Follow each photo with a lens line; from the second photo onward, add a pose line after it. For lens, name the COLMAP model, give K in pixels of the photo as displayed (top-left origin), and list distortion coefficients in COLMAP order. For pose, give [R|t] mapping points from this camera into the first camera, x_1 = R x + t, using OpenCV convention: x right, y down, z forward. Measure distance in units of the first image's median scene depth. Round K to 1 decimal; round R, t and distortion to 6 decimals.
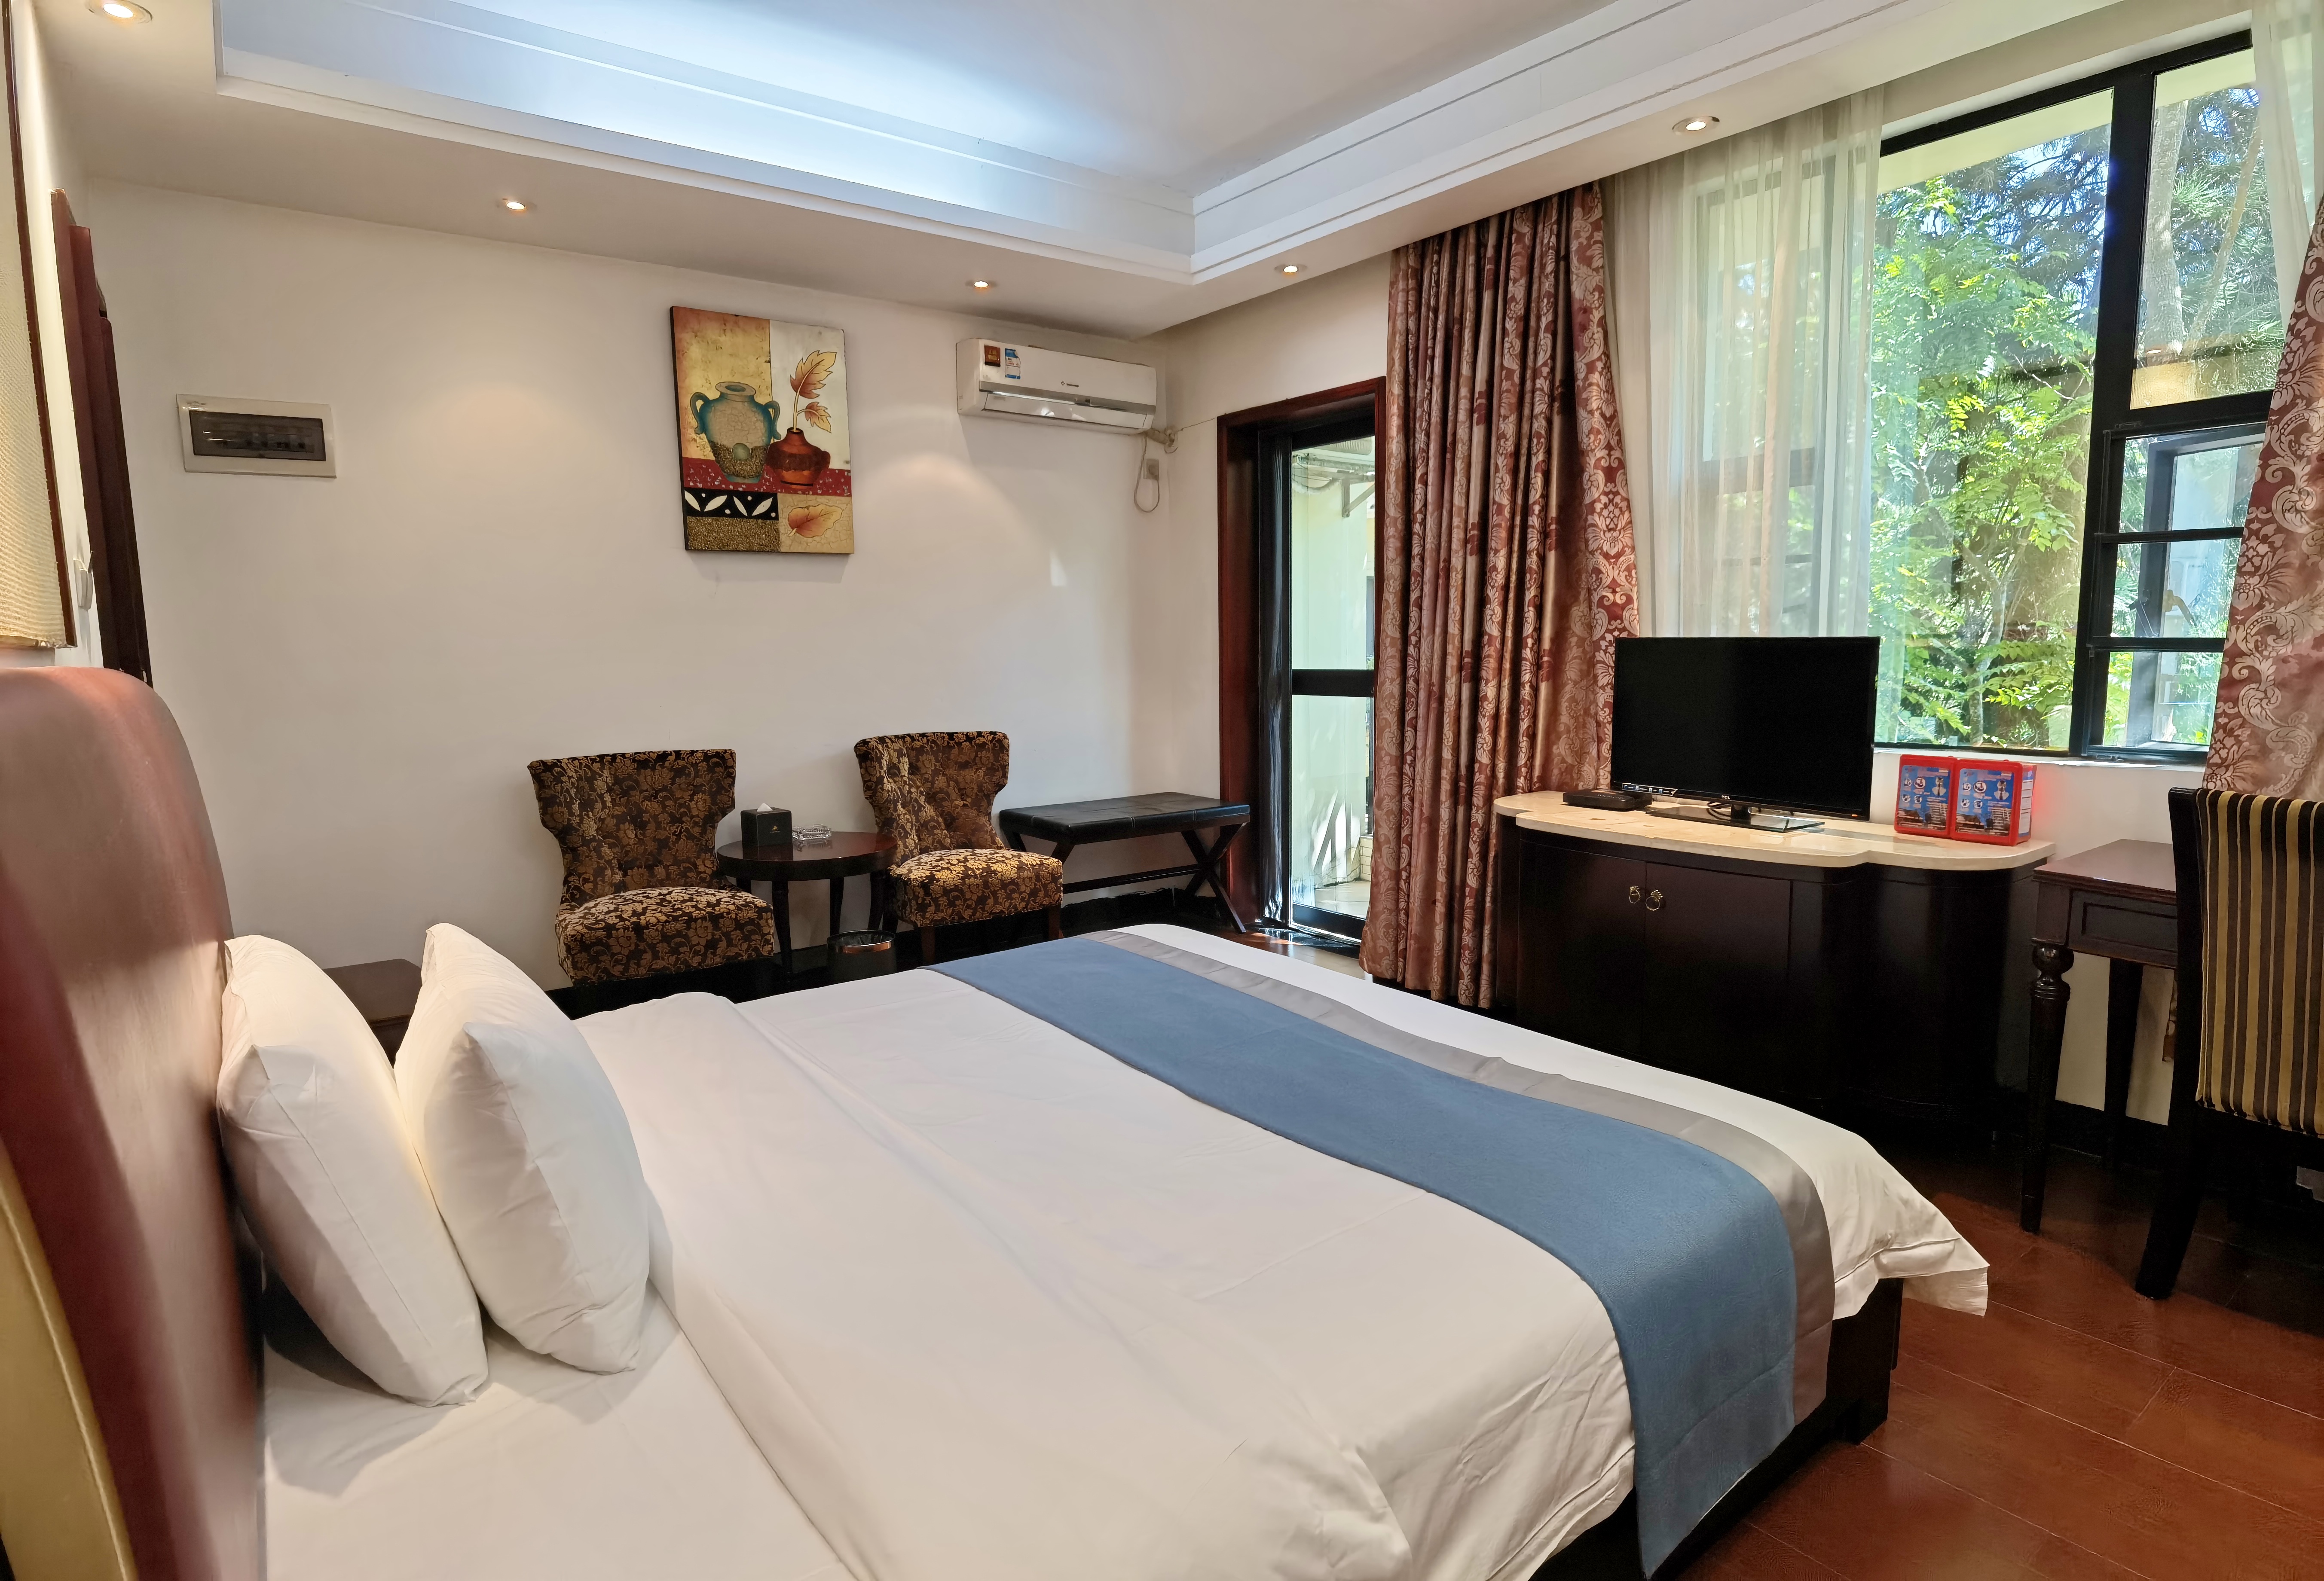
lens RADIAL K [[1220.2, 0, 1150.4], [0, 1220.2, 793.7], [0, 0, 1]] dist [-0.026149, -0.000636]
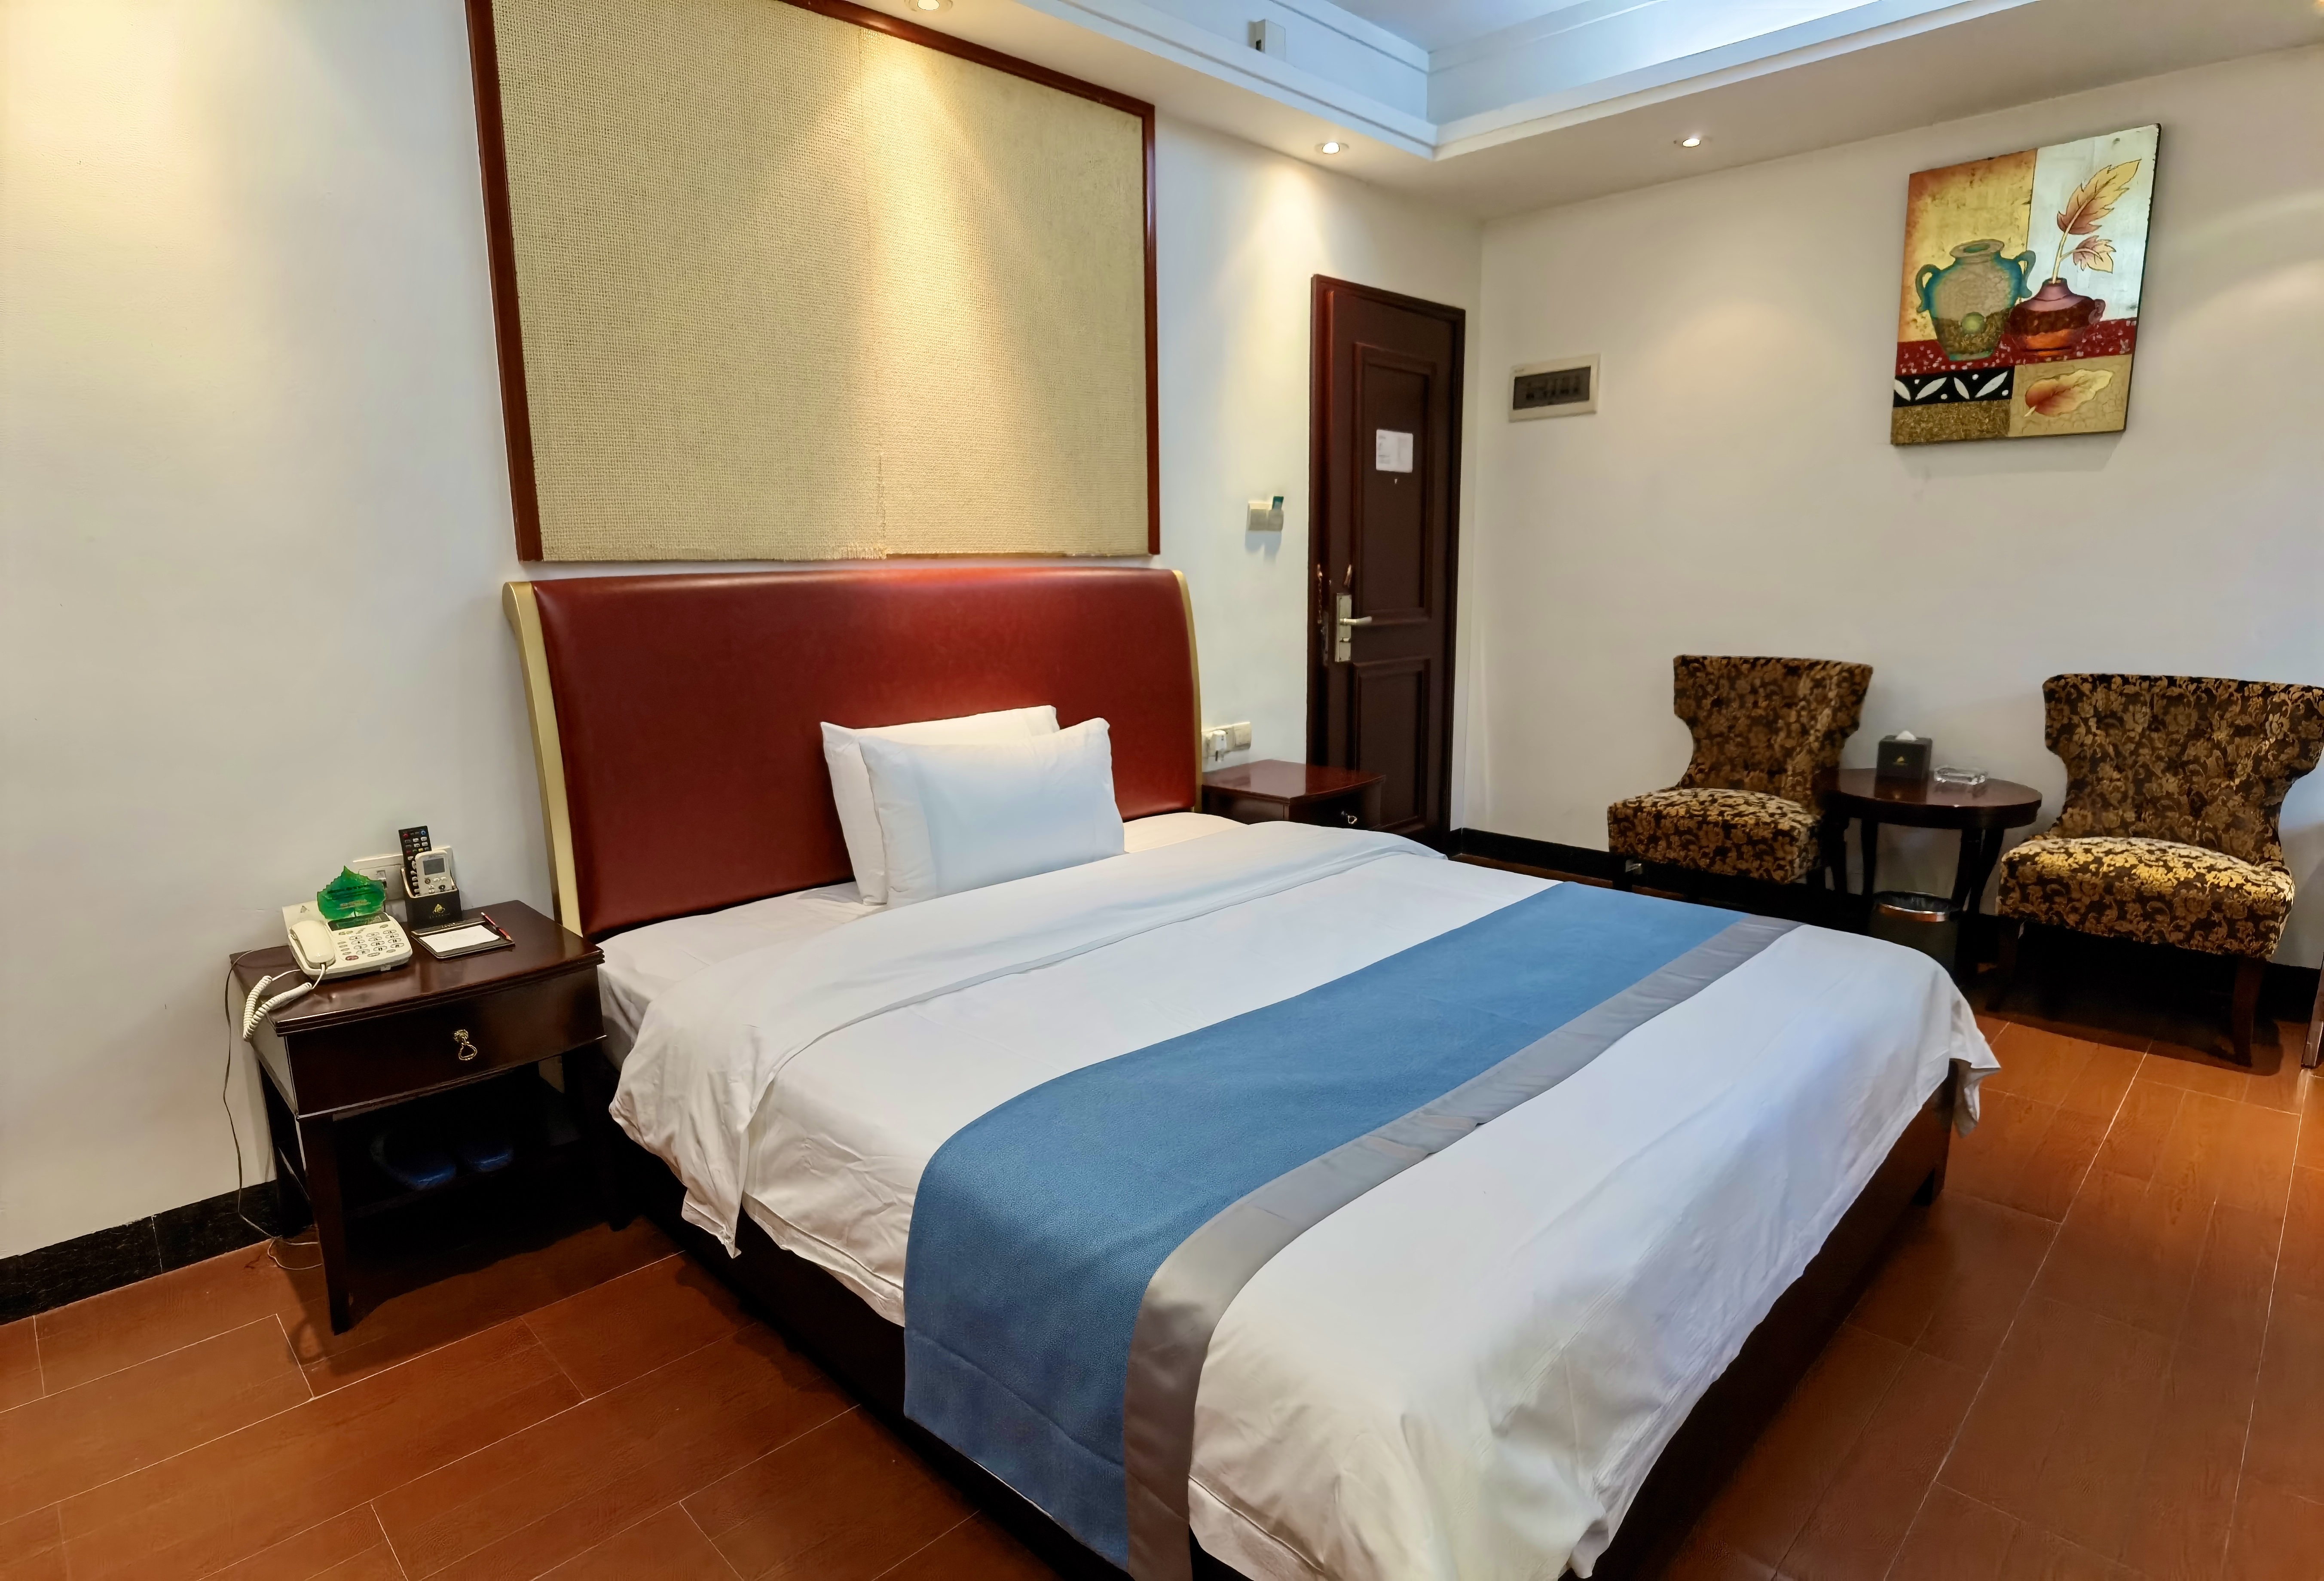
lens RADIAL K [[1220.2, 0, 1166.5], [0, 1220.2, 787.5], [0, 0, 1]] dist [-0.026149, -0.000636]
pose [[0.132316, 0.194746, -0.971888, 0.474026], [-0.112034, 0.977164, 0.180550, -0.050200], [0.984856, 0.084995, 0.151112, 0.338304]]
